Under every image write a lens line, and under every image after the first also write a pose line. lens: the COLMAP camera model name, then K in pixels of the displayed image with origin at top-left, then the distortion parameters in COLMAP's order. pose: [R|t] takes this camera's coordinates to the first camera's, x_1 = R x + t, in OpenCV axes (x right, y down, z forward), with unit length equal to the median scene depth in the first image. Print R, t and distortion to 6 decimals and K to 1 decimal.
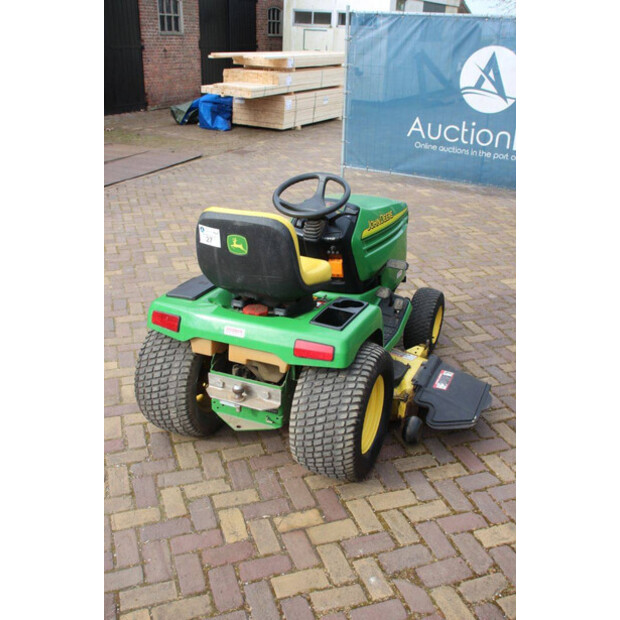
lens RADIAL K [[647.4, 0, 310.7], [0, 647.4, 330.8], [0, 0, 1]] dist [-0.054425, 0.000000]
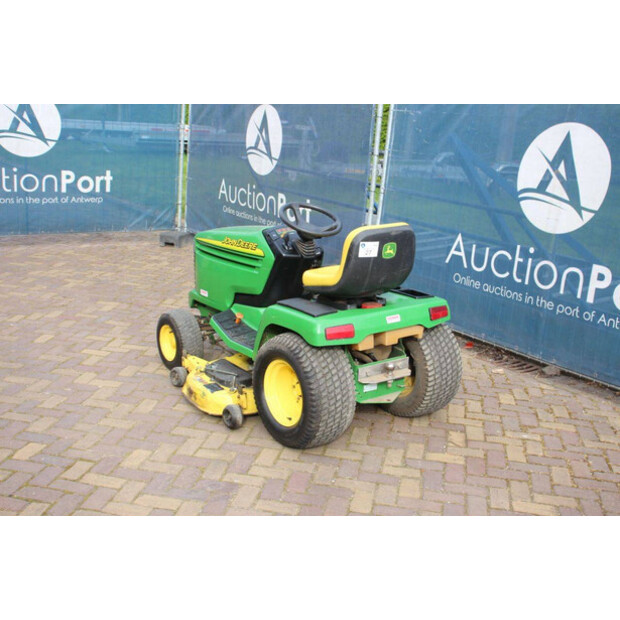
lens RADIAL K [[760.3, 0, 326.5], [0, 760.3, 332.7], [0, 0, 1]] dist [0.003169, 0.000000]
pose [[0.478786, -0.254482, 0.840240, -1.343862], [0.335497, 0.937464, 0.092755, -0.145574], [-0.811299, 0.237488, 0.534222, 0.291470]]
